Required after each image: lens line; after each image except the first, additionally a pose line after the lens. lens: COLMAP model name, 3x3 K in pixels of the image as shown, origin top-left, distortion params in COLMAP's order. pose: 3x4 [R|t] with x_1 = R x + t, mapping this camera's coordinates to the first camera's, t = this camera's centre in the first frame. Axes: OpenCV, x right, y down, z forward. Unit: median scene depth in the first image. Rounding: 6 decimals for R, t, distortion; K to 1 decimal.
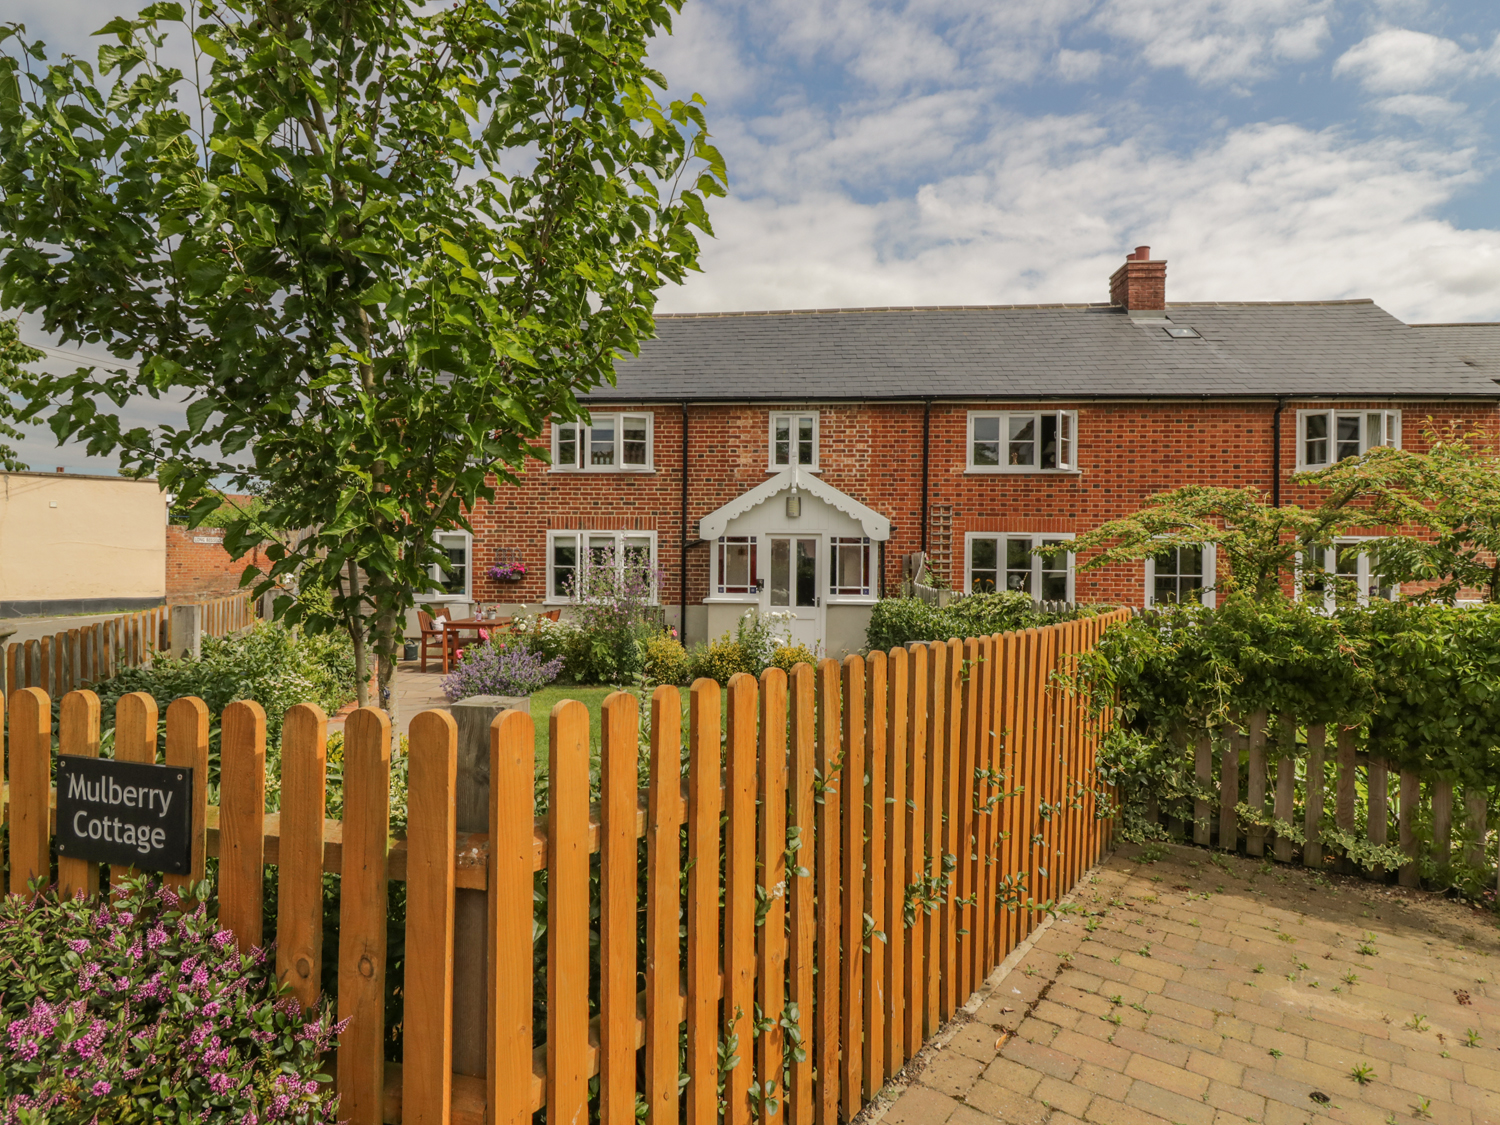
lens RADIAL K [[755.5, 0, 749.7], [0, 755.5, 566.9], [0, 0, 1]] dist [0.003454, -0.002482]
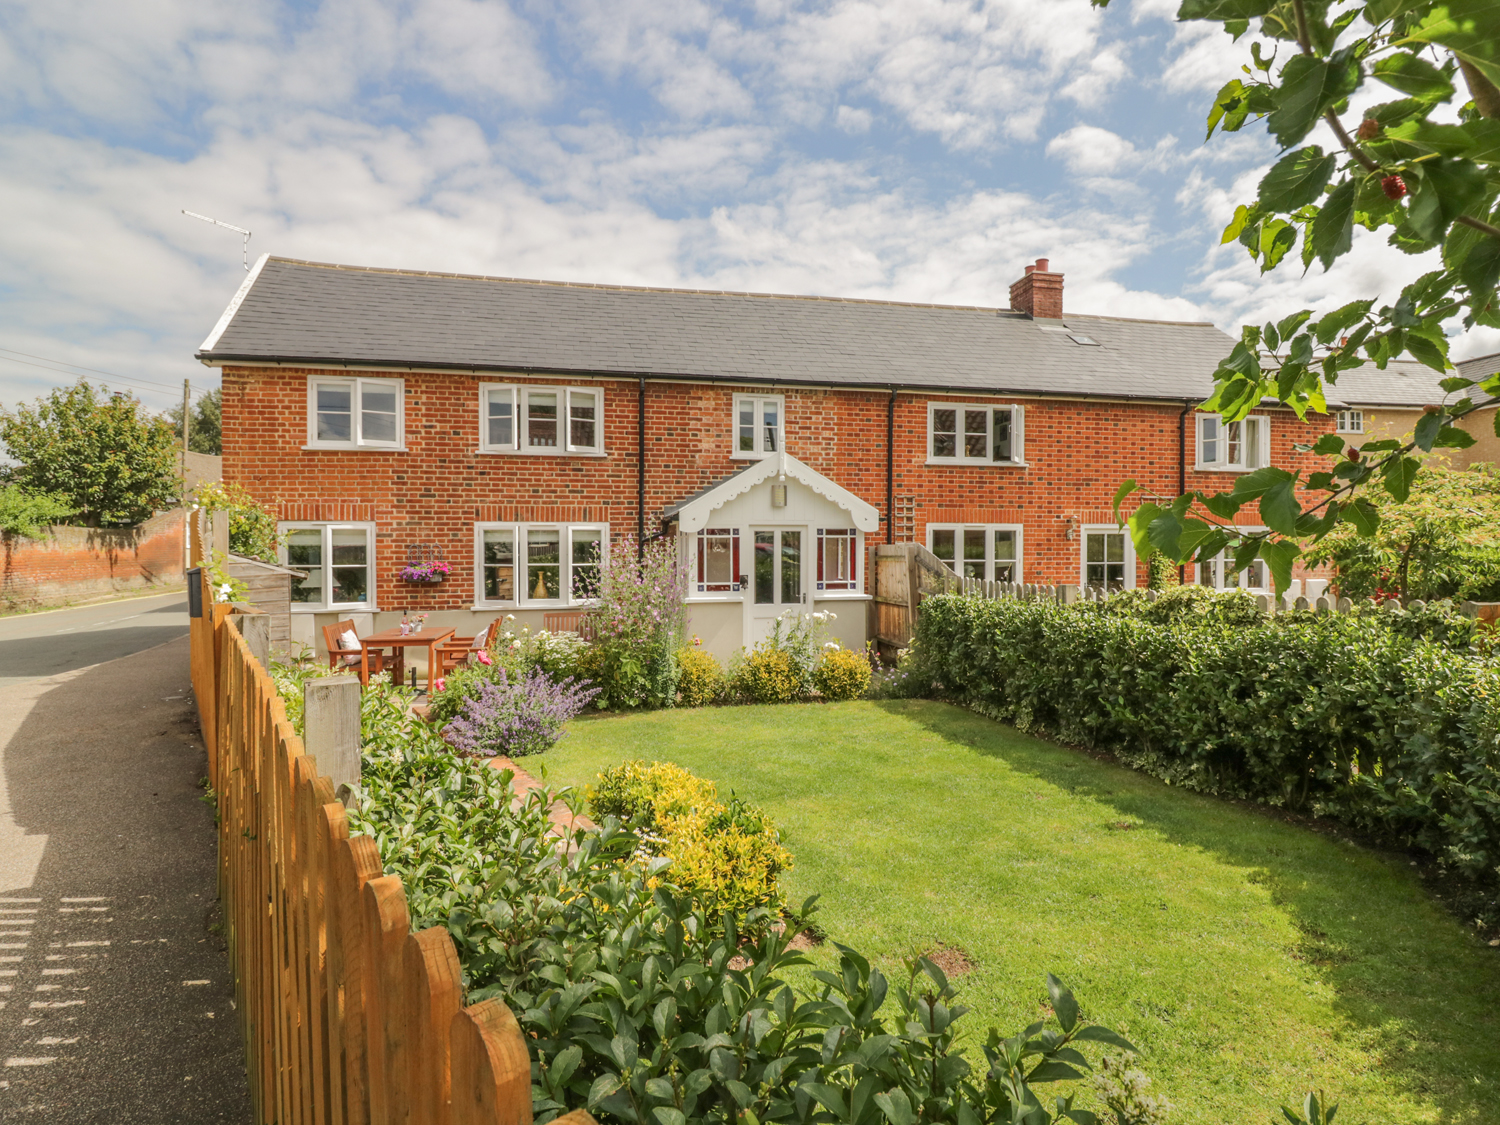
lens RADIAL K [[708.5, 0, 749.8], [0, 708.5, 554.8], [0, 0, 1]] dist [0.000754, -0.001115]
pose [[0.964333, -0.014335, 0.264303, -0.183511], [0.016110, 0.999860, -0.004551, -0.003923], [-0.264200, 0.008647, 0.964429, 0.159336]]
